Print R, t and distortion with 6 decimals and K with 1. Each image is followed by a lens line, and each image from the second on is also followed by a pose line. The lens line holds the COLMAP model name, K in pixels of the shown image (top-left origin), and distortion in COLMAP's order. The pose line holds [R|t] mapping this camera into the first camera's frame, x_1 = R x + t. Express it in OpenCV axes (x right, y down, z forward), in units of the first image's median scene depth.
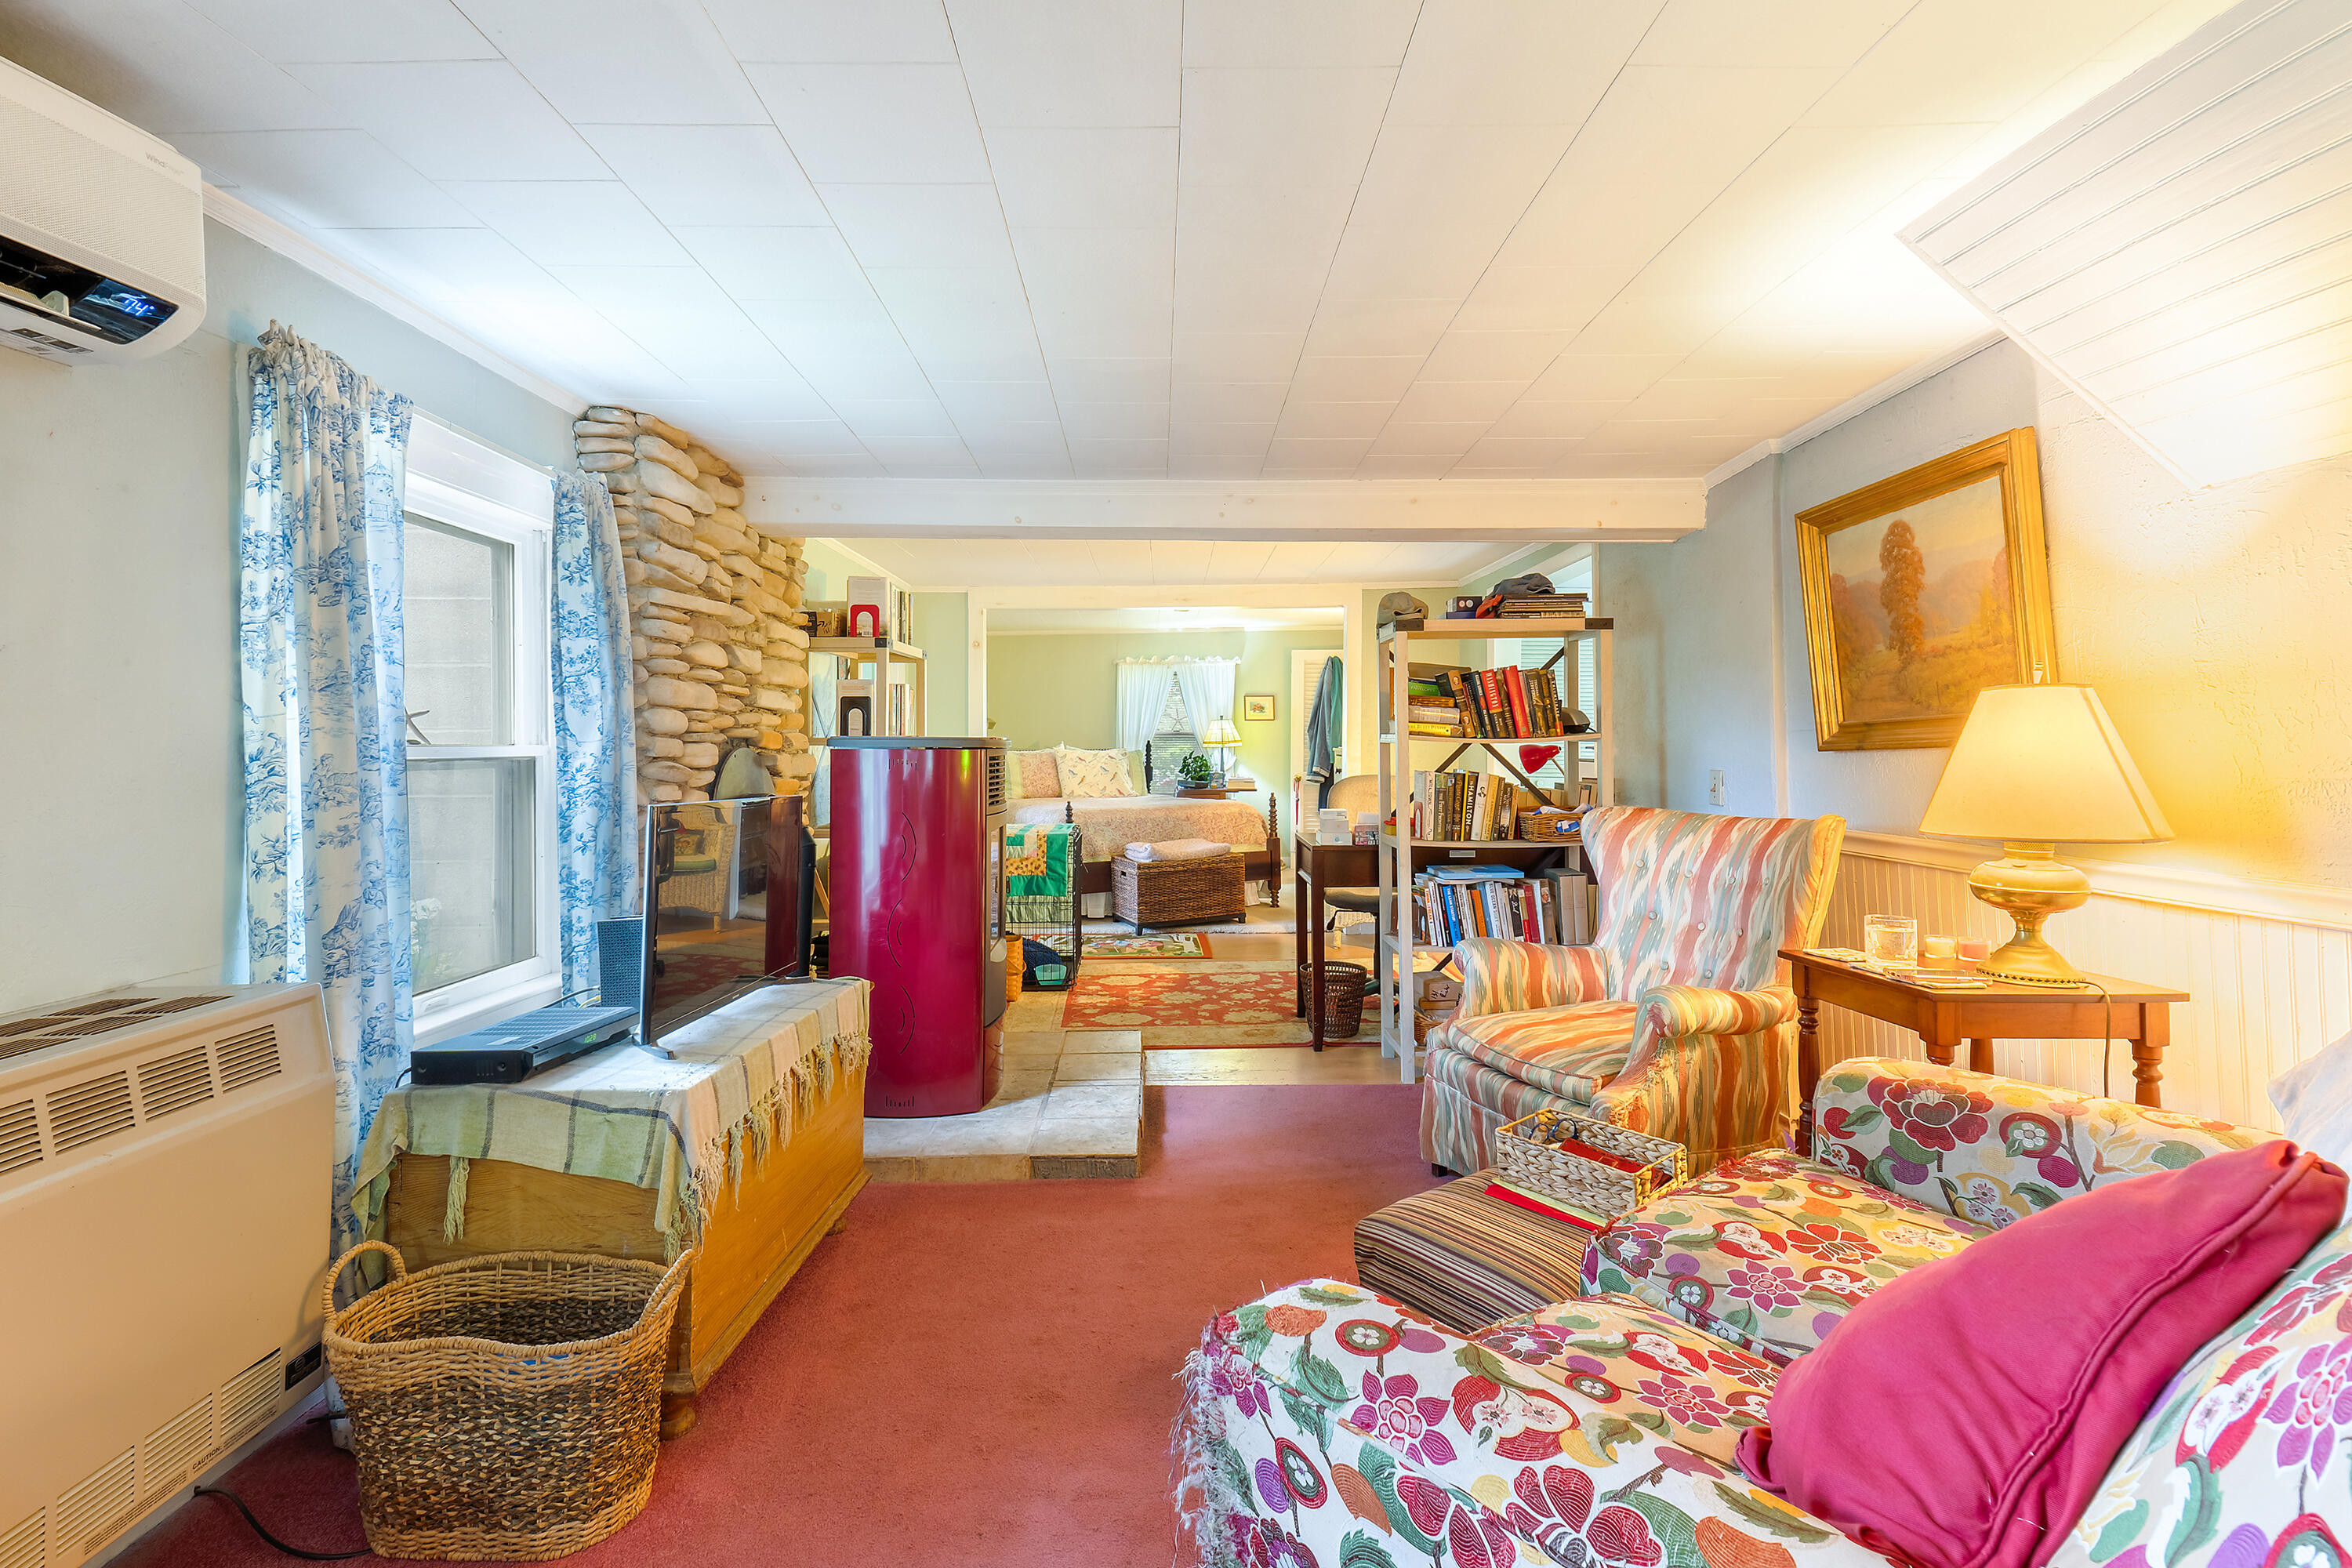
lens RADIAL K [[1135.8, 0, 1176.0], [0, 1135.8, 784.0], [0, 0, 1]] dist [0.001276, 0.000070]
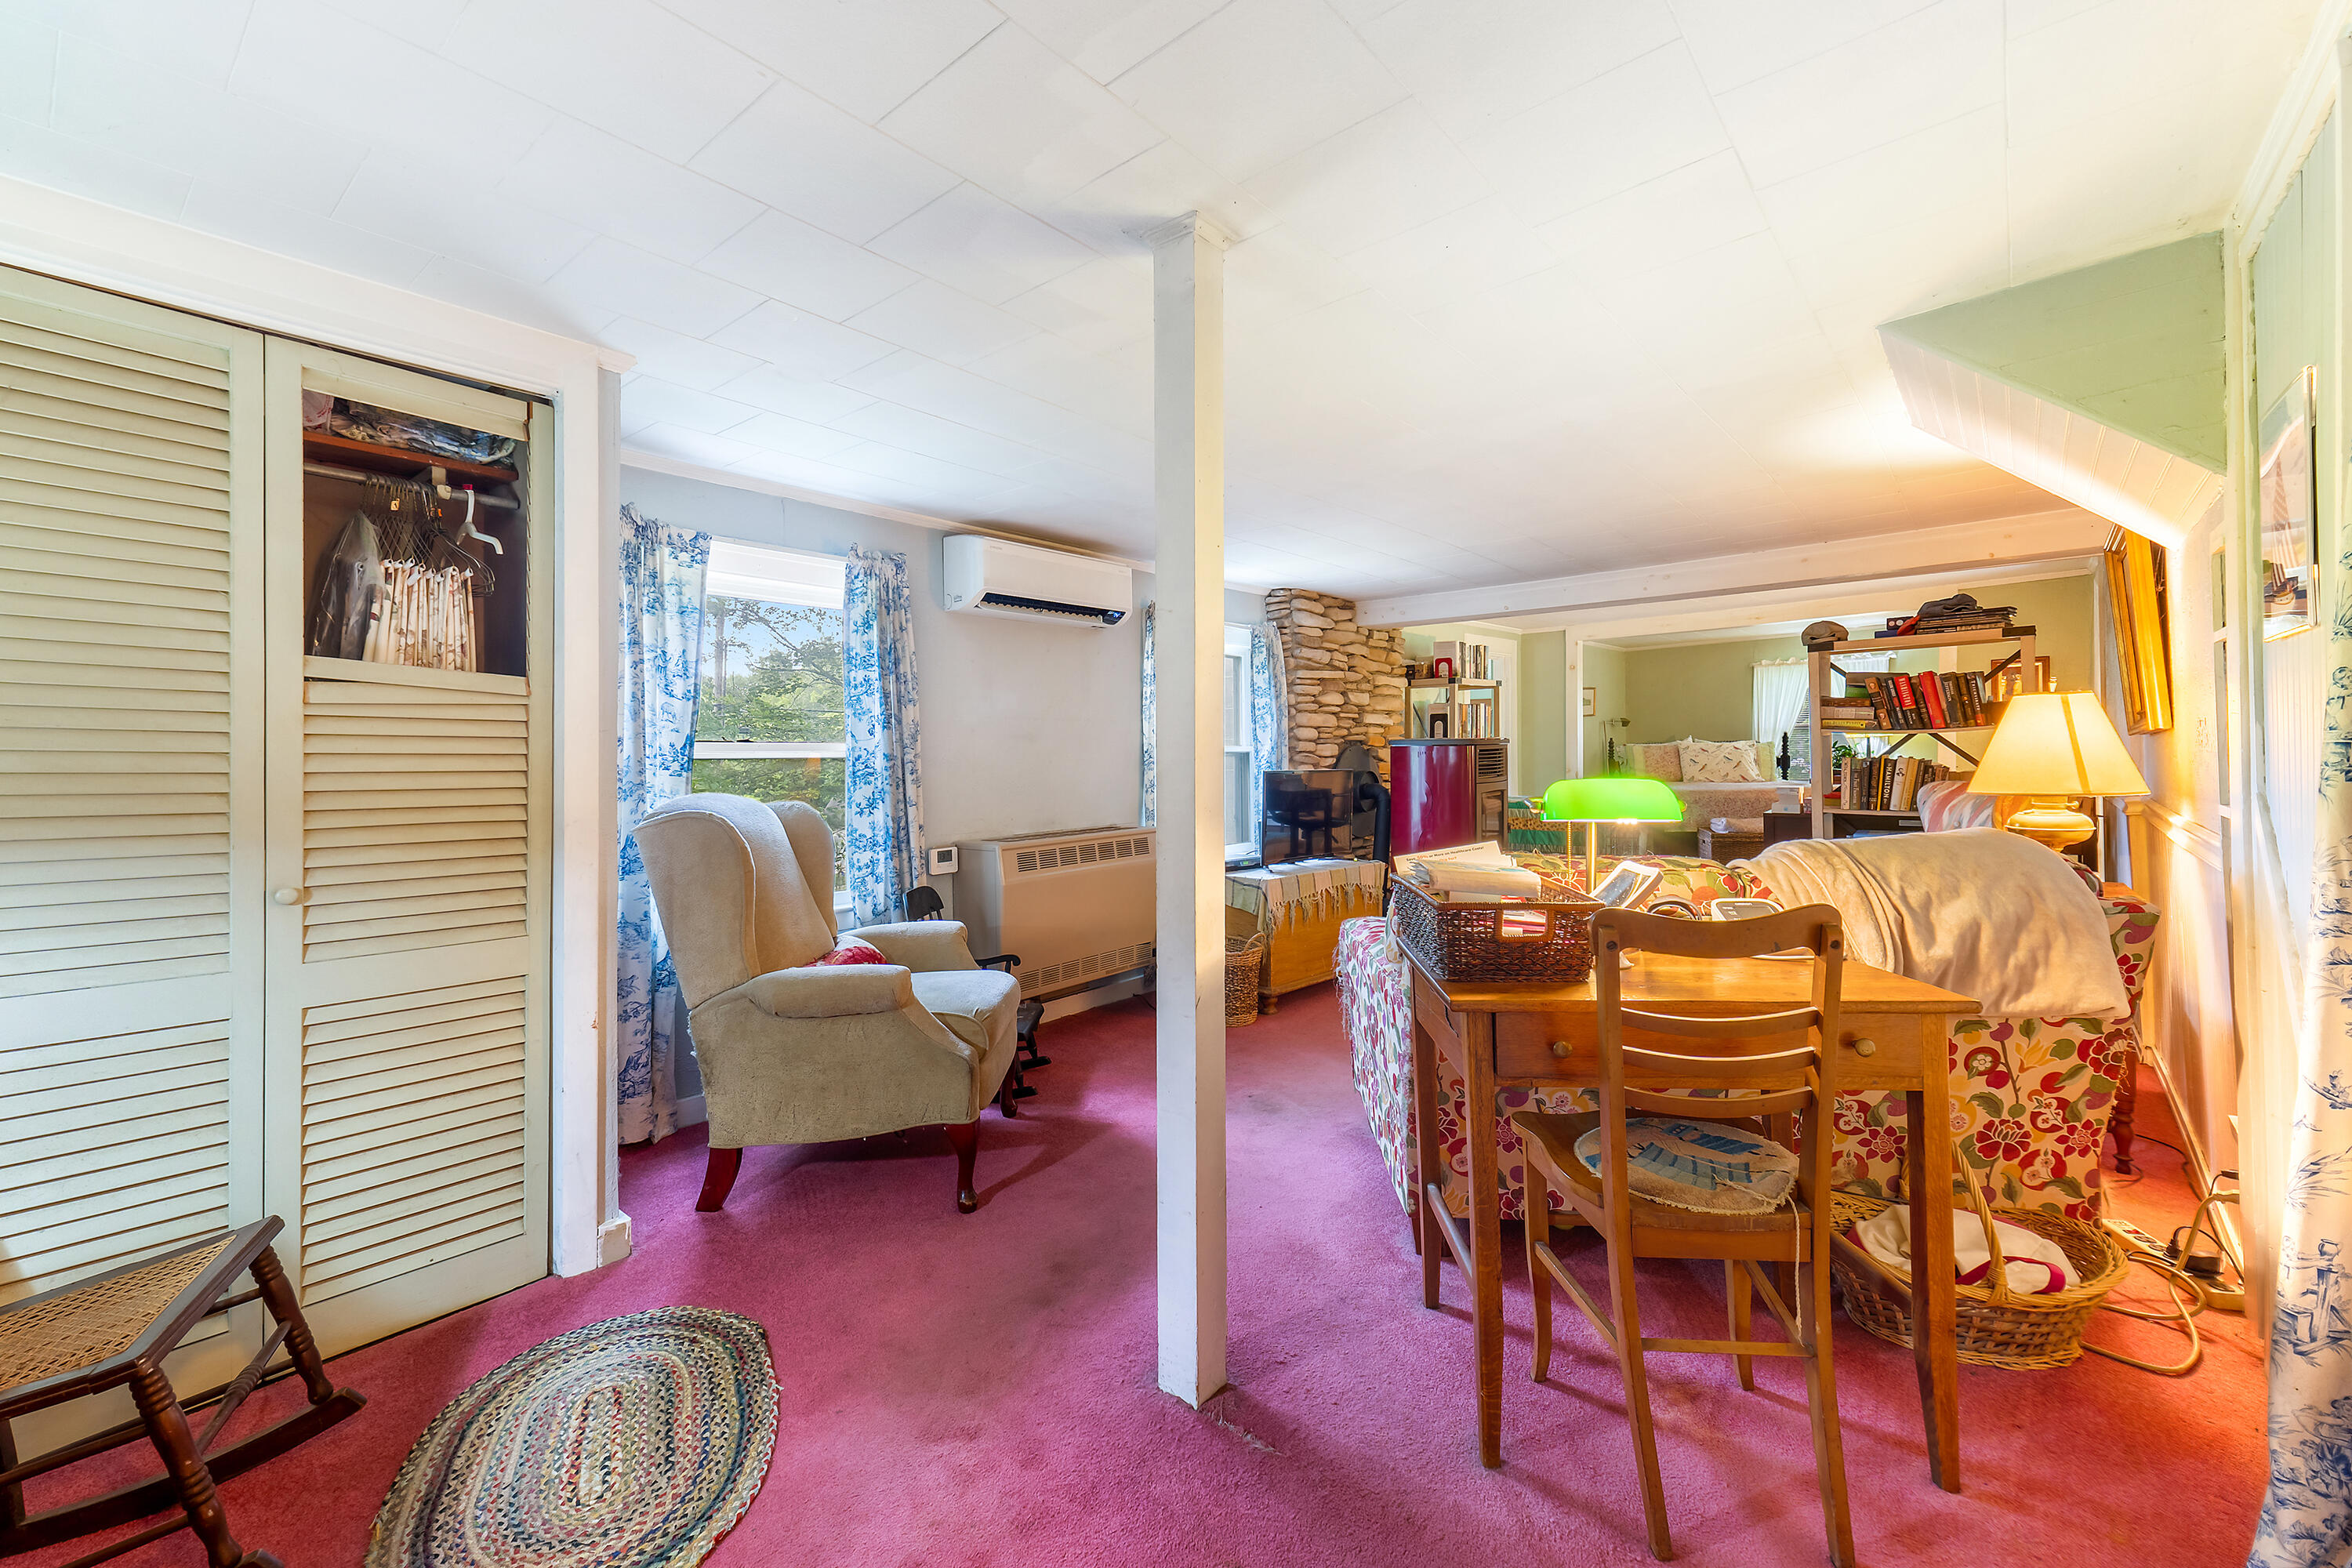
lens RADIAL K [[1012.1, 0, 1176.8], [0, 1012.1, 755.1], [0, 0, 1]] dist [0.000449, 0.000178]
pose [[0.771932, -0.007825, -0.635657, 0.467238], [-0.005052, 0.999817, -0.018443, 0.016363], [0.635686, 0.017448, 0.771751, -0.493238]]
